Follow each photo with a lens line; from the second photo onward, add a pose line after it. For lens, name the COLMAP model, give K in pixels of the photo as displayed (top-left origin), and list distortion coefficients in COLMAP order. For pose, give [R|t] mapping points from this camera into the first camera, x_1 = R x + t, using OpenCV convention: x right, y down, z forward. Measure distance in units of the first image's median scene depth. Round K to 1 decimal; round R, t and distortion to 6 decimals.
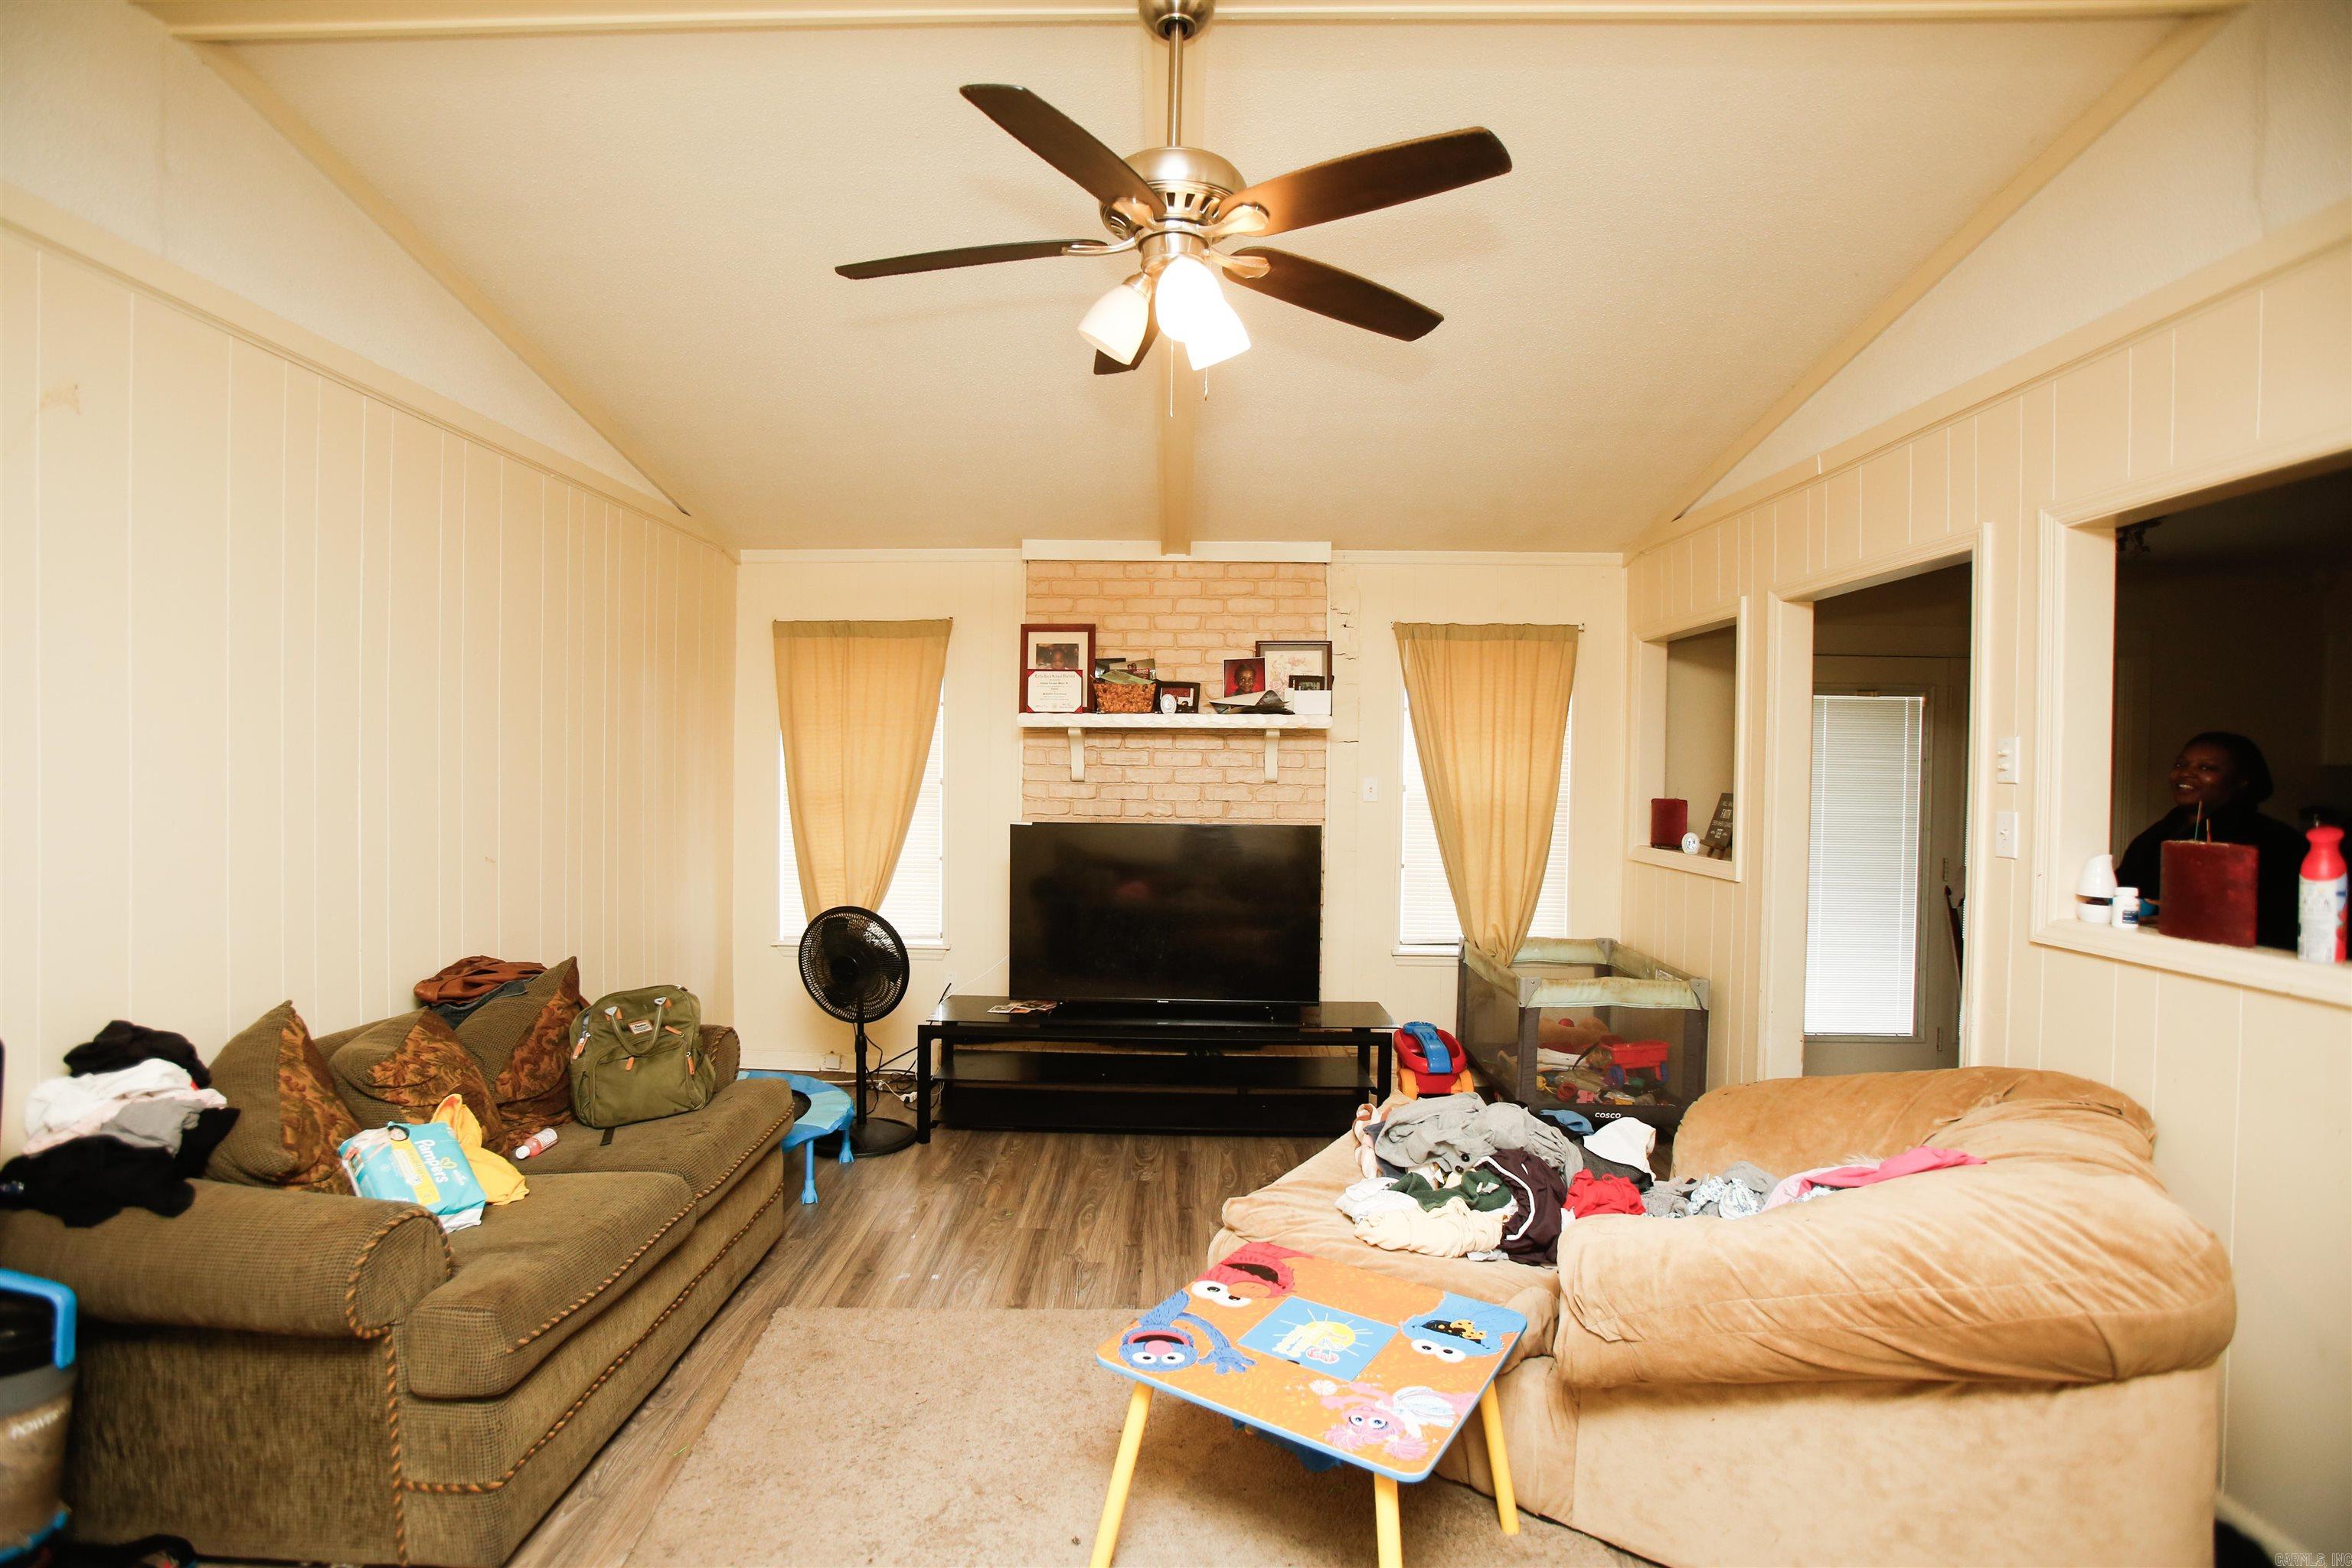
lens RADIAL K [[1139.6, 0, 1185.8], [0, 1139.6, 778.3], [0, 0, 1]] dist [-0.012863, 0.000441]
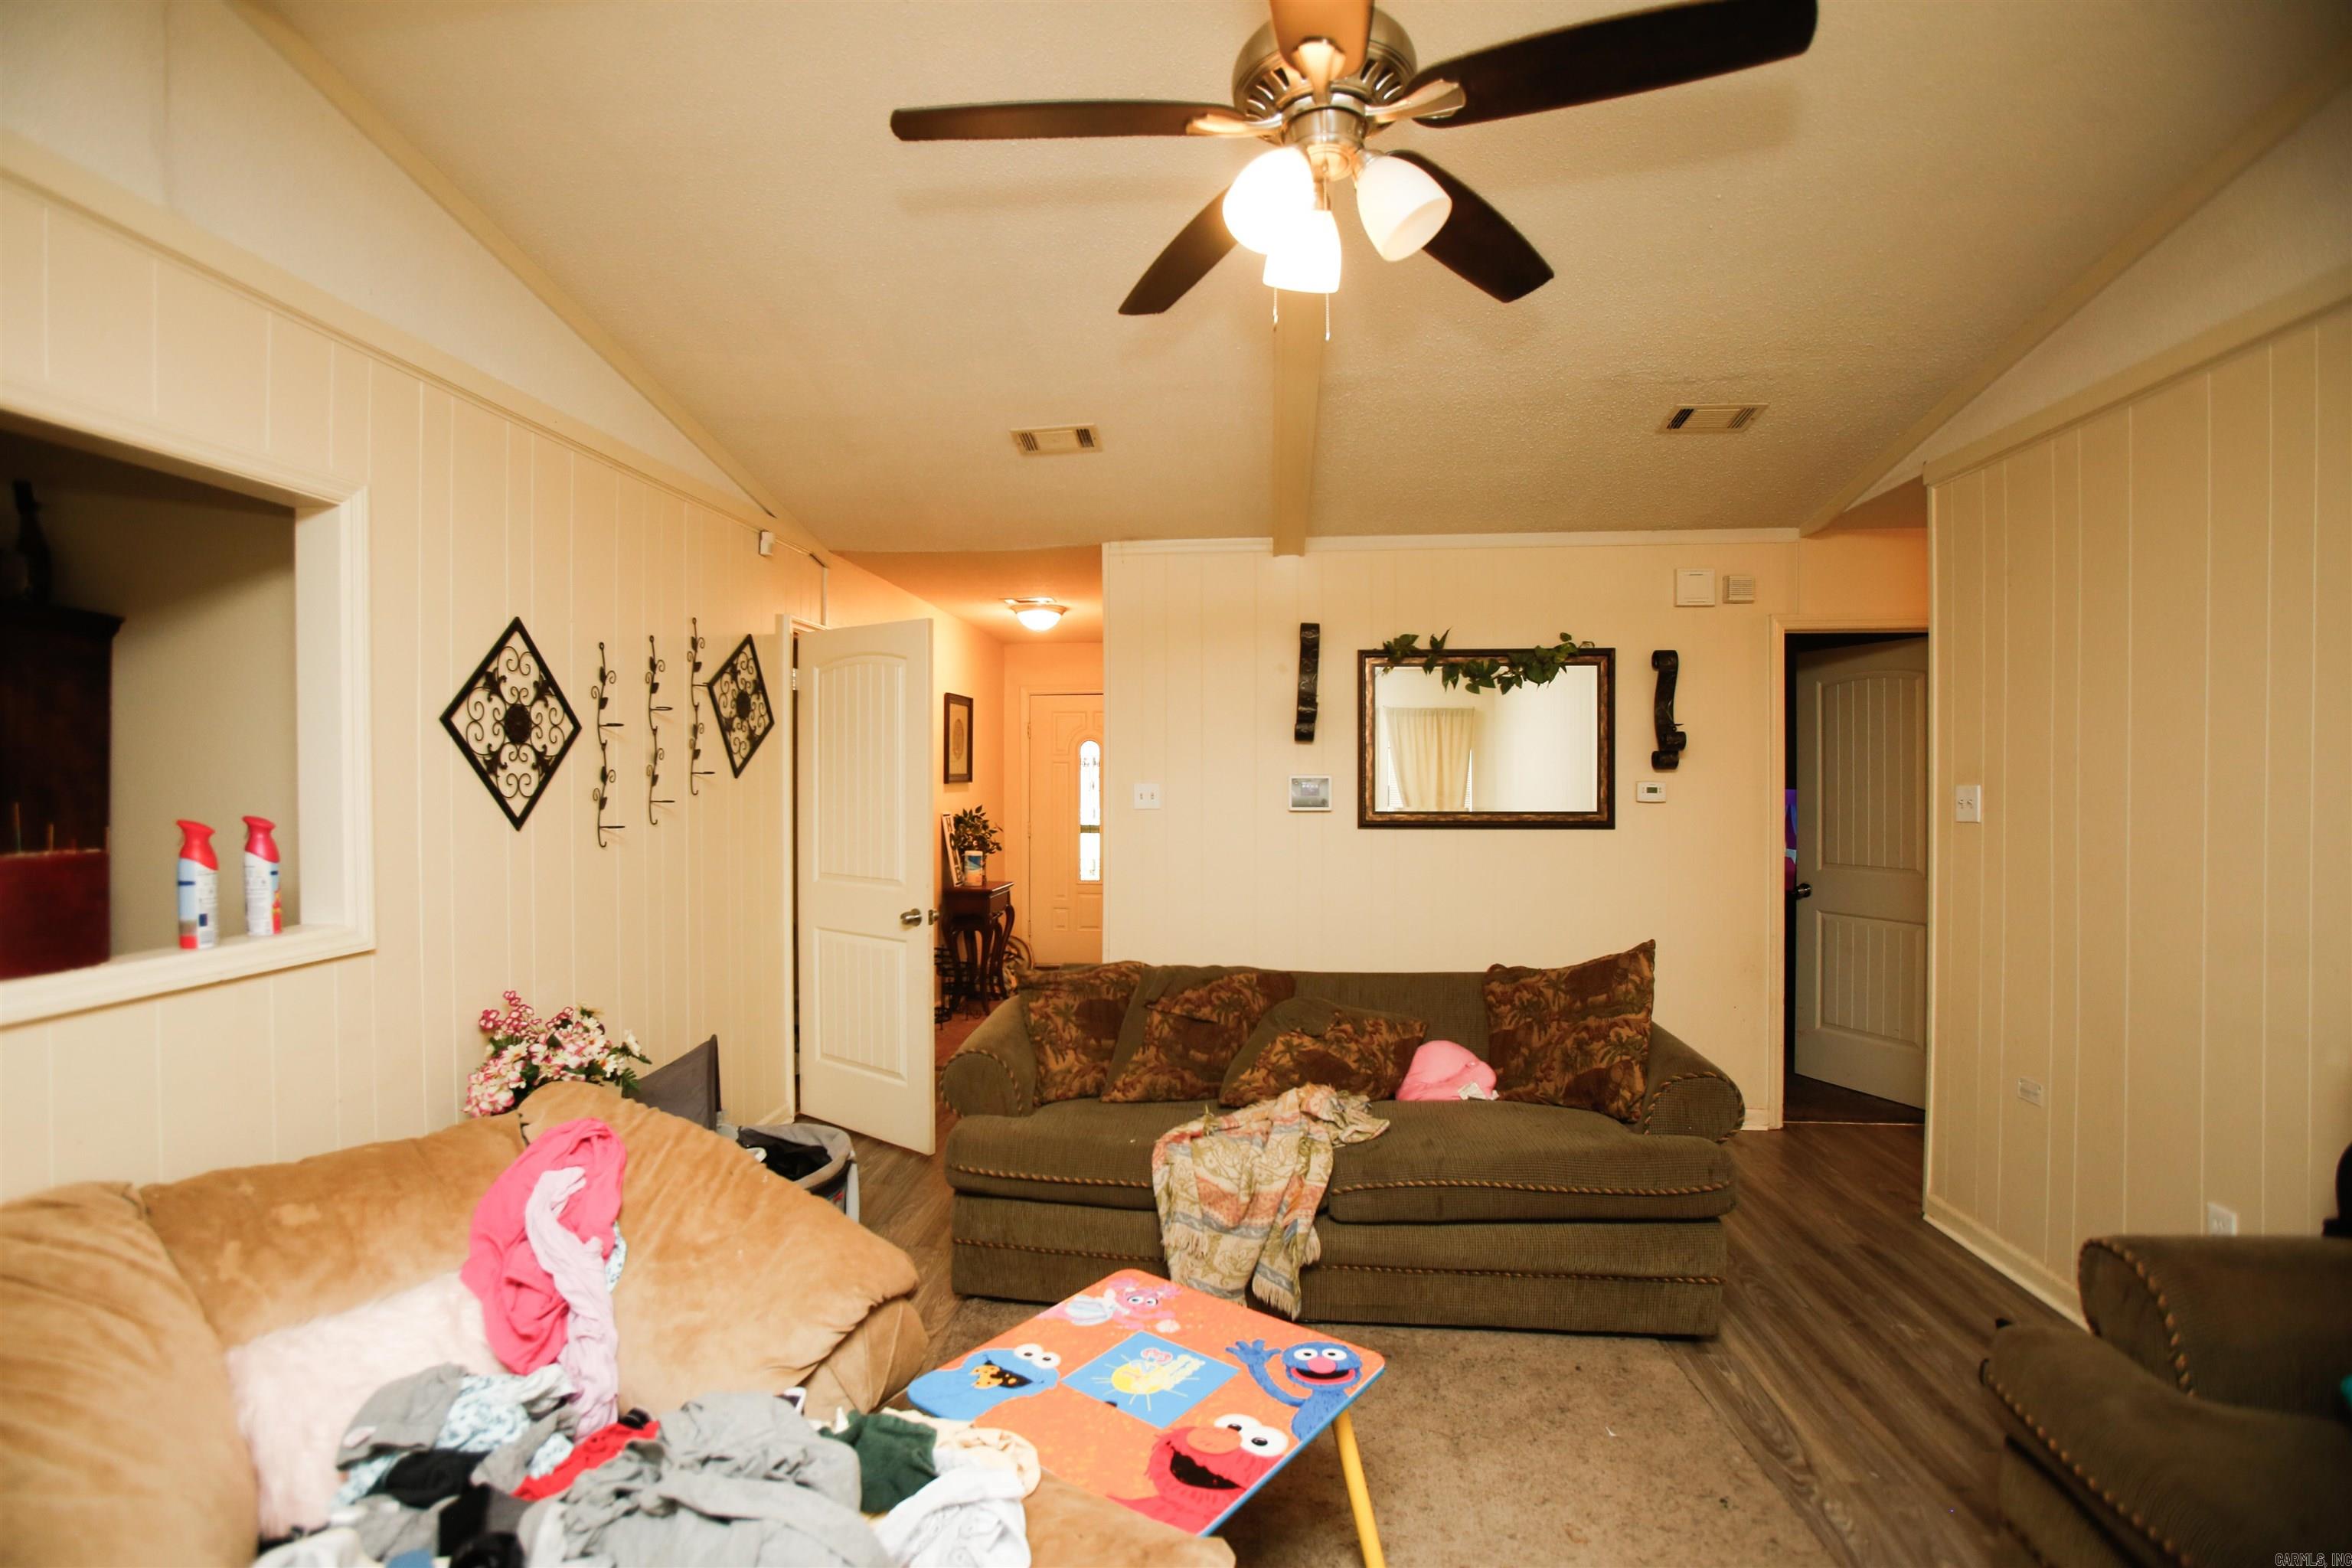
lens RADIAL K [[1139.6, 0, 1165.4], [0, 1139.6, 795.4], [0, 0, 1]] dist [-0.012863, 0.000441]
pose [[-0.995312, -0.009787, 0.096223, 0.017573], [-0.006628, 0.999430, 0.033090, -0.017207], [-0.096492, 0.032297, -0.994810, 1.683480]]
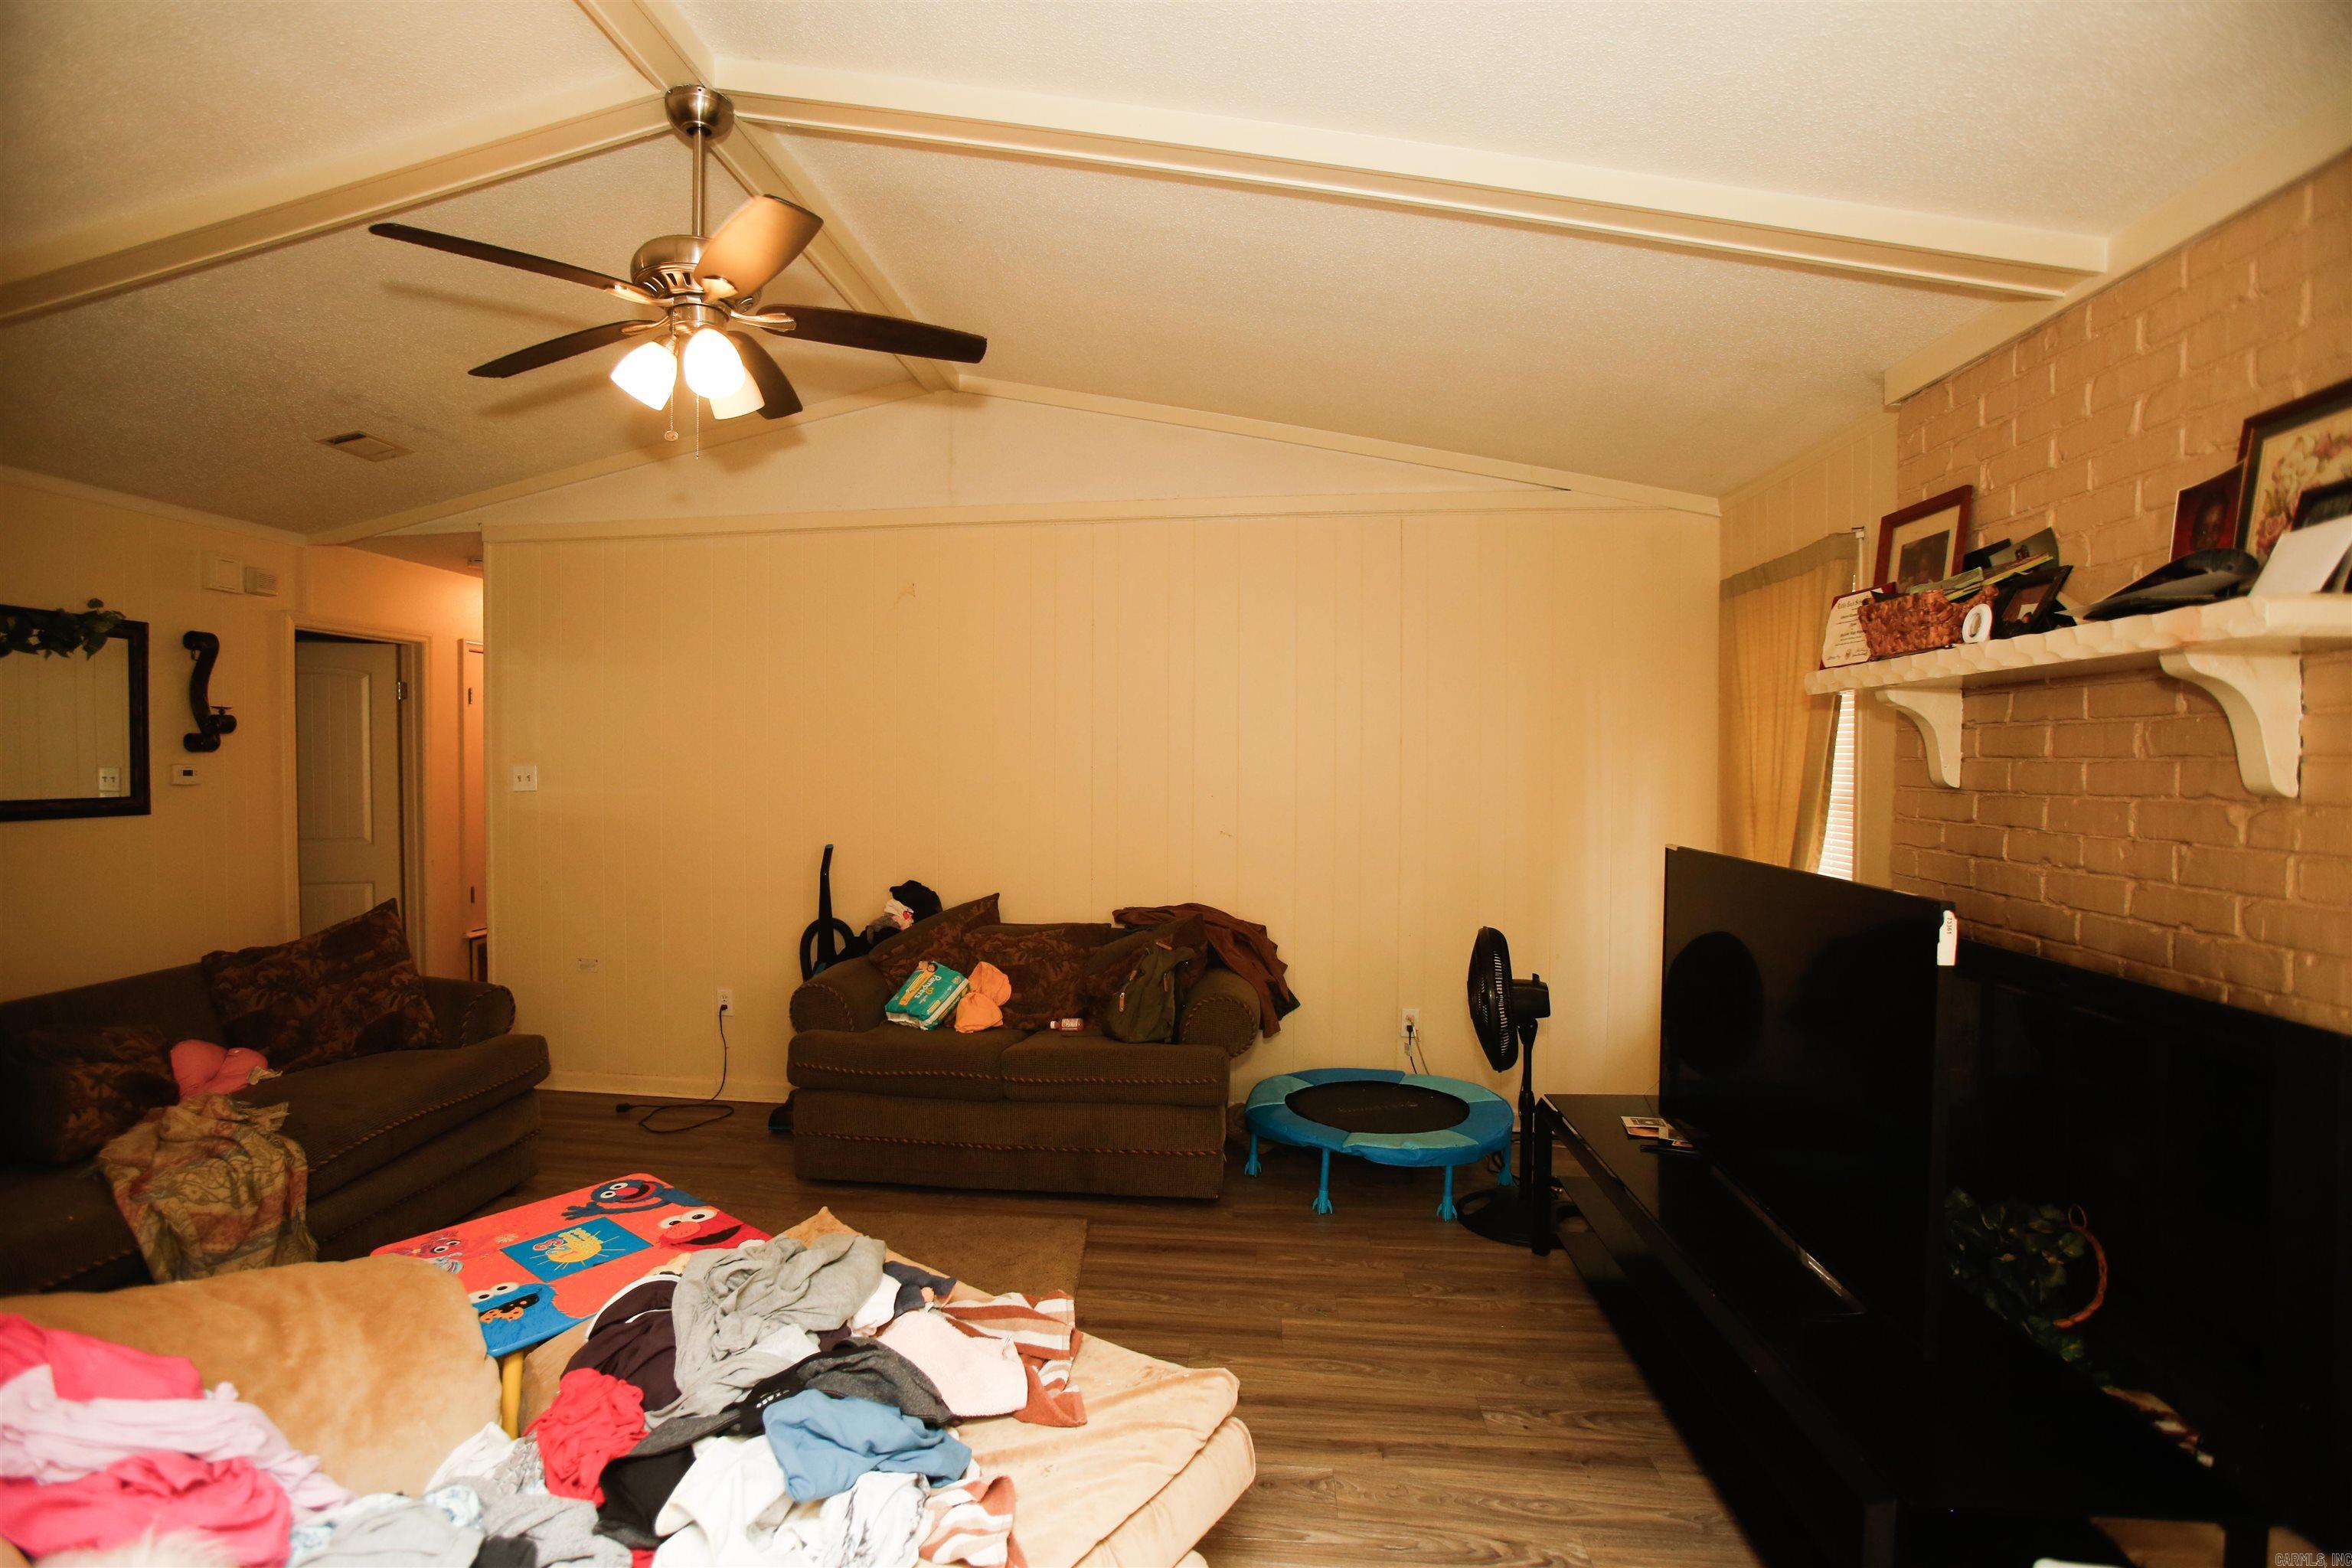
lens RADIAL K [[1139.6, 0, 1159.3], [0, 1139.6, 773.2], [0, 0, 1]] dist [-0.012863, 0.000441]
pose [[-0.086507, -0.000918, -0.996251, 1.016419], [-0.016216, 0.999868, 0.000487, 0.004656], [0.996119, 0.016198, -0.086510, 1.477213]]
